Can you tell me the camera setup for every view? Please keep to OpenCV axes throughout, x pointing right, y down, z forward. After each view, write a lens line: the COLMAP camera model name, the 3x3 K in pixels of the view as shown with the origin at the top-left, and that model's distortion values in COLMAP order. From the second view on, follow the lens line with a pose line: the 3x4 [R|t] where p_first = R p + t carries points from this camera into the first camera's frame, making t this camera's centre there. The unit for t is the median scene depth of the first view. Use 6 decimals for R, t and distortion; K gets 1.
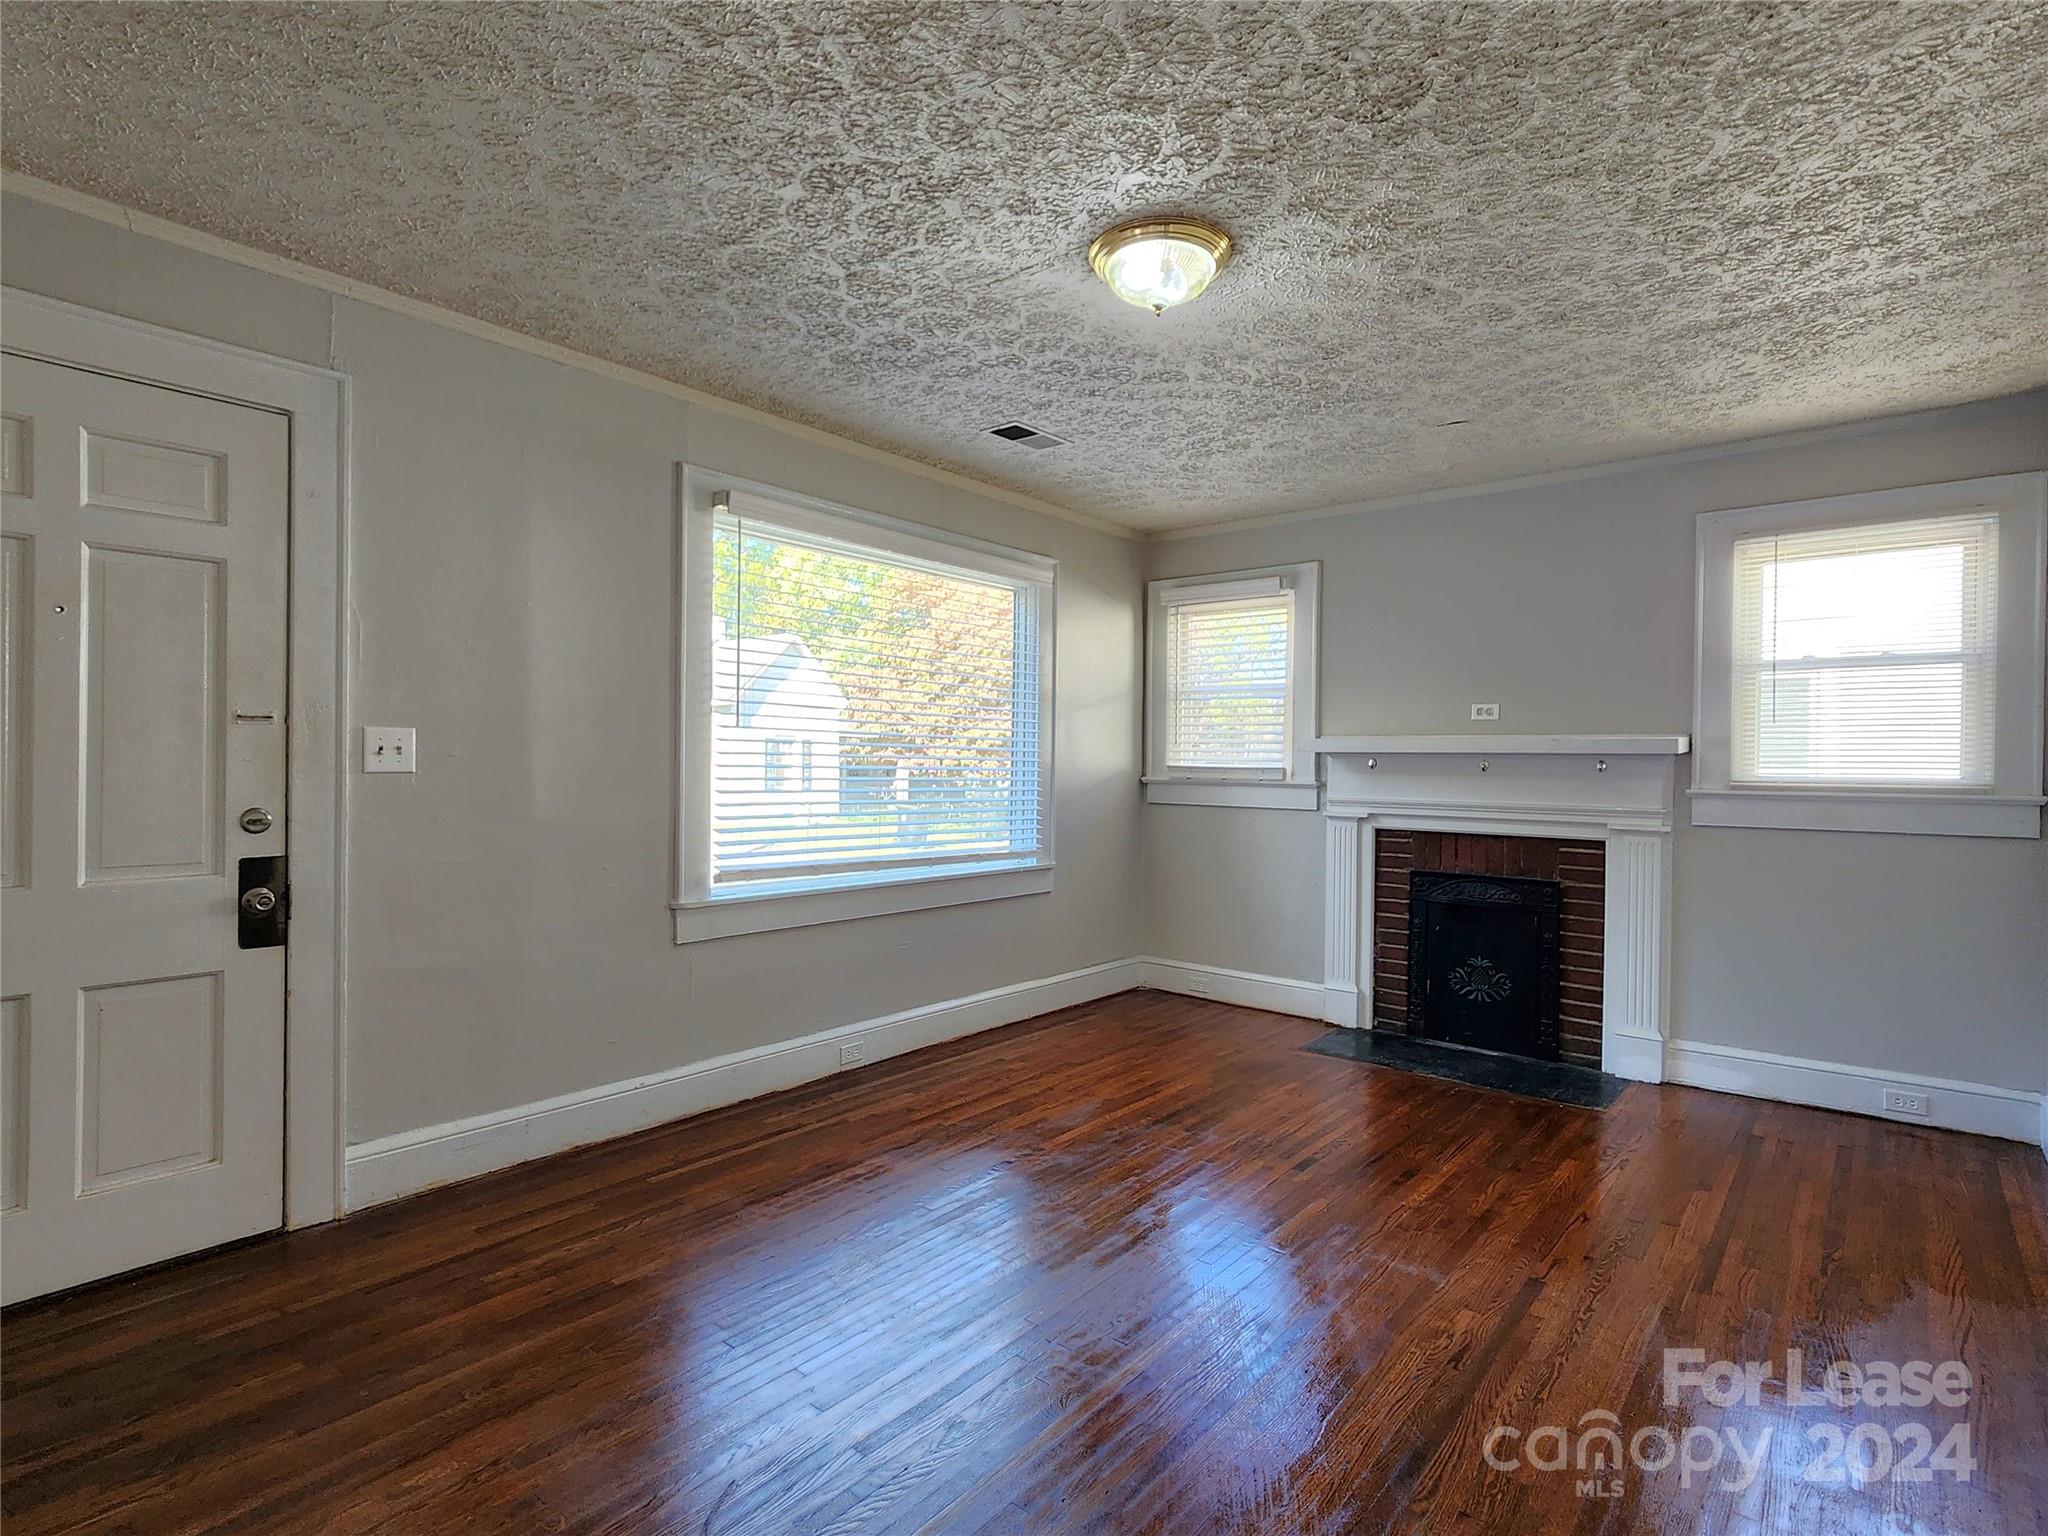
lens RADIAL K [[1039.4, 0, 1016.8], [0, 1039.4, 770.1], [0, 0, 1]] dist [-0.001890, 0.002736]
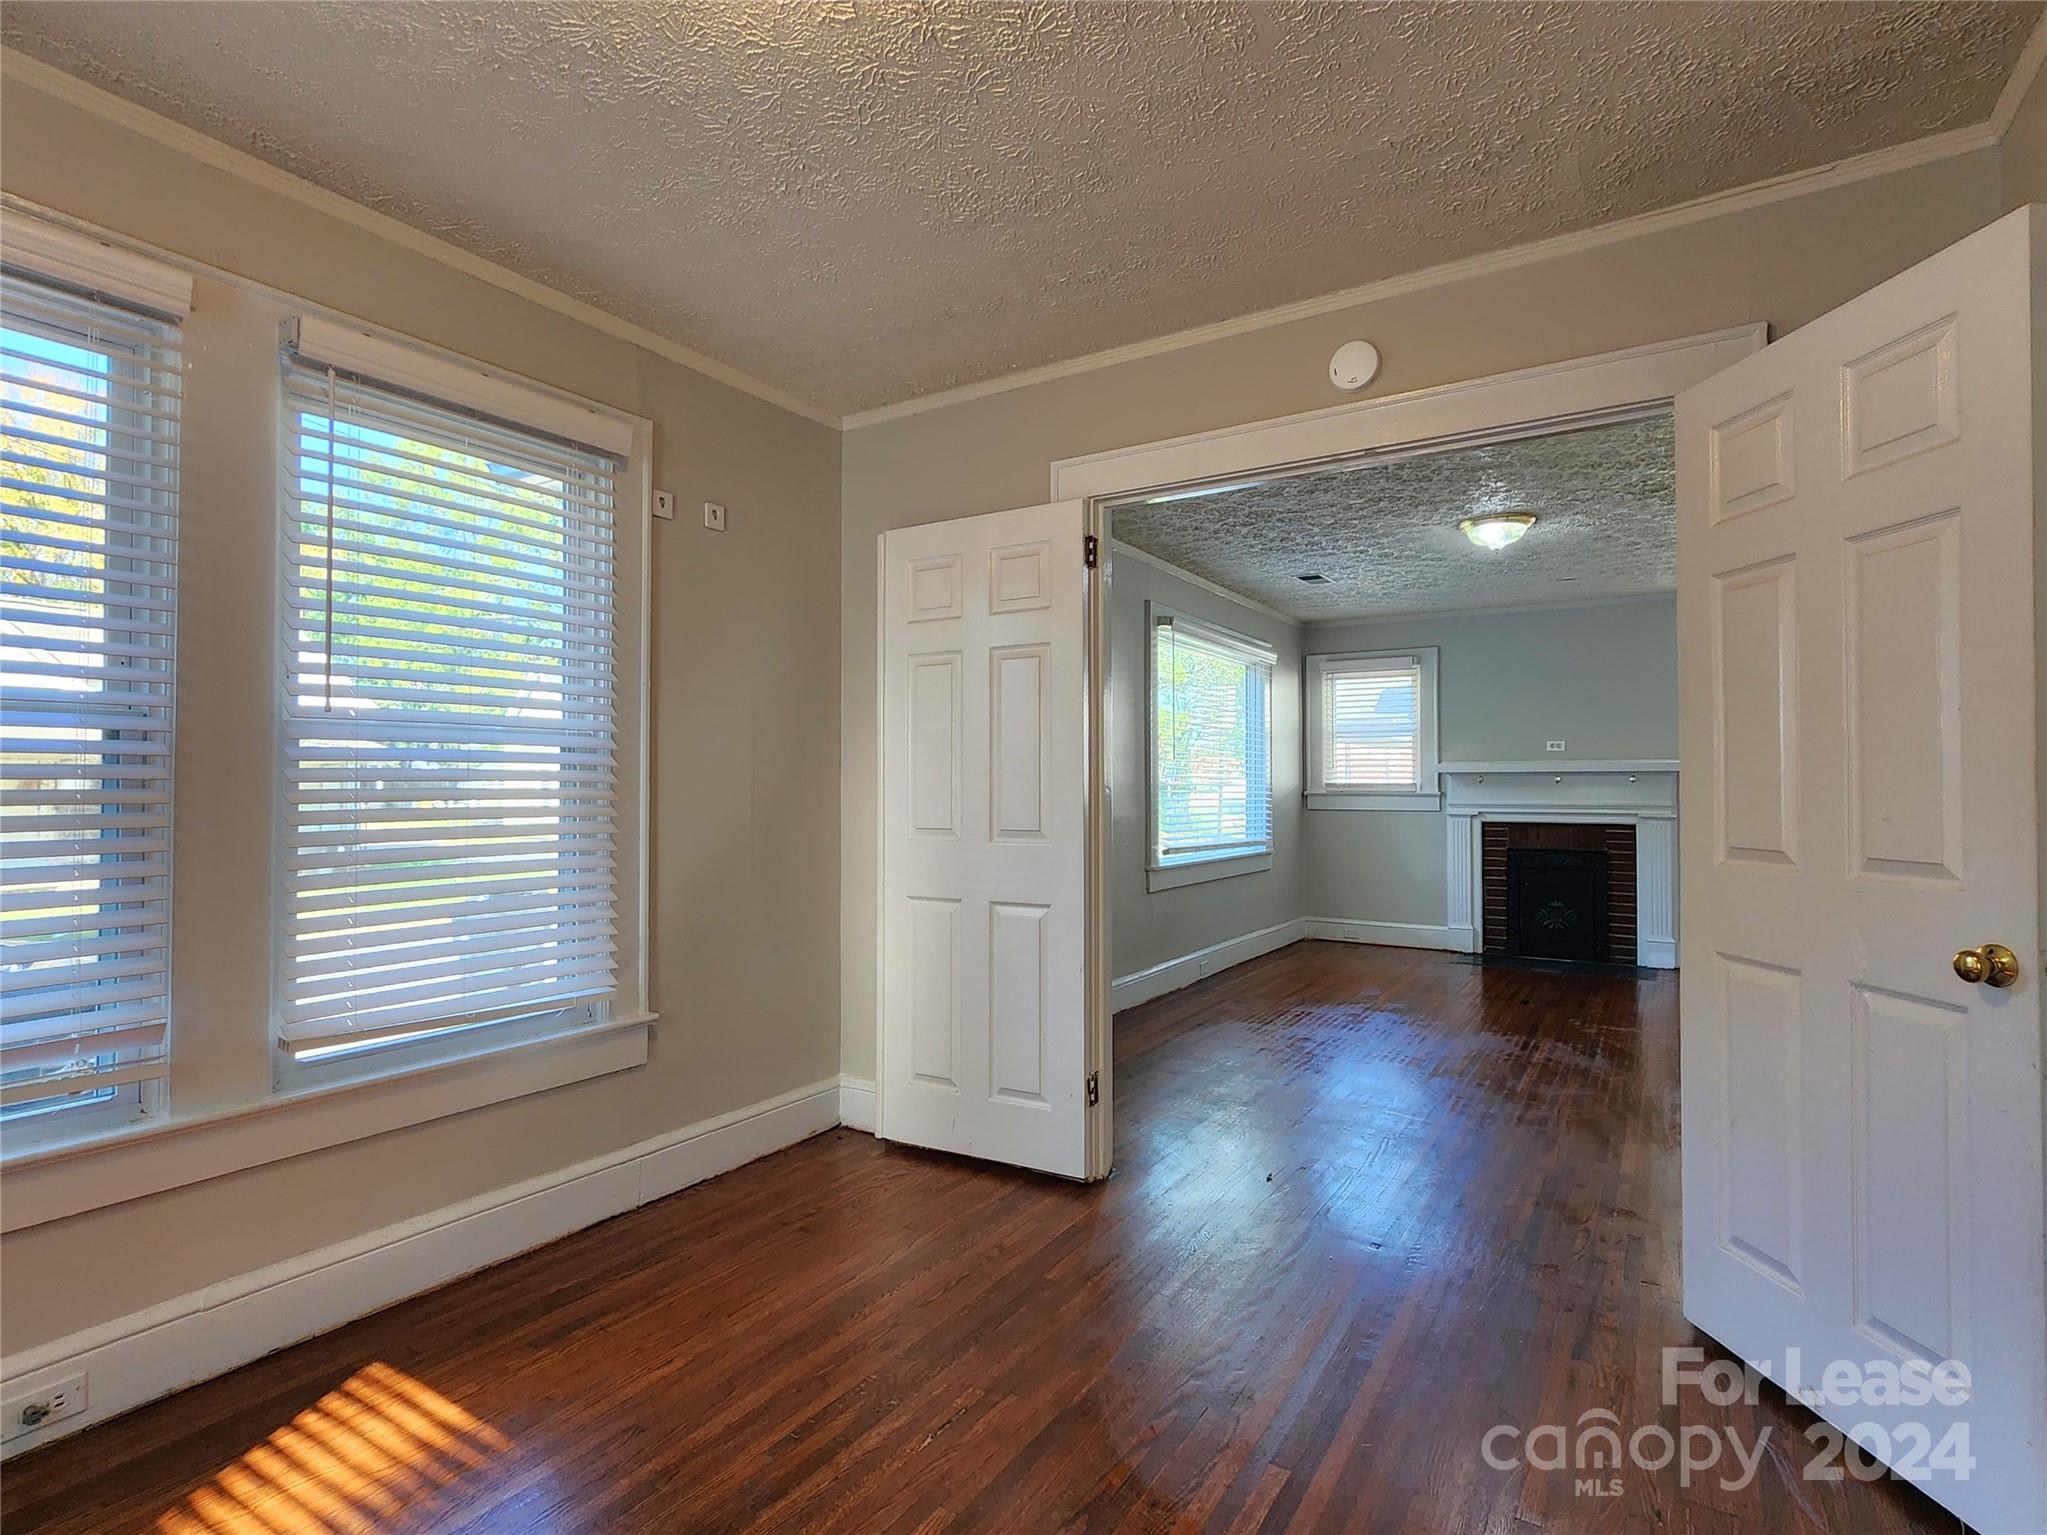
lens RADIAL K [[1038.9, 0, 1019.8], [0, 1038.9, 768.3], [0, 0, 1]] dist [-0.001890, 0.002736]
pose [[0.991032, -0.008202, 0.133372, -0.545559], [0.011583, 0.999630, -0.024601, 0.006929], [-0.133121, 0.025925, 0.990761, -0.441452]]
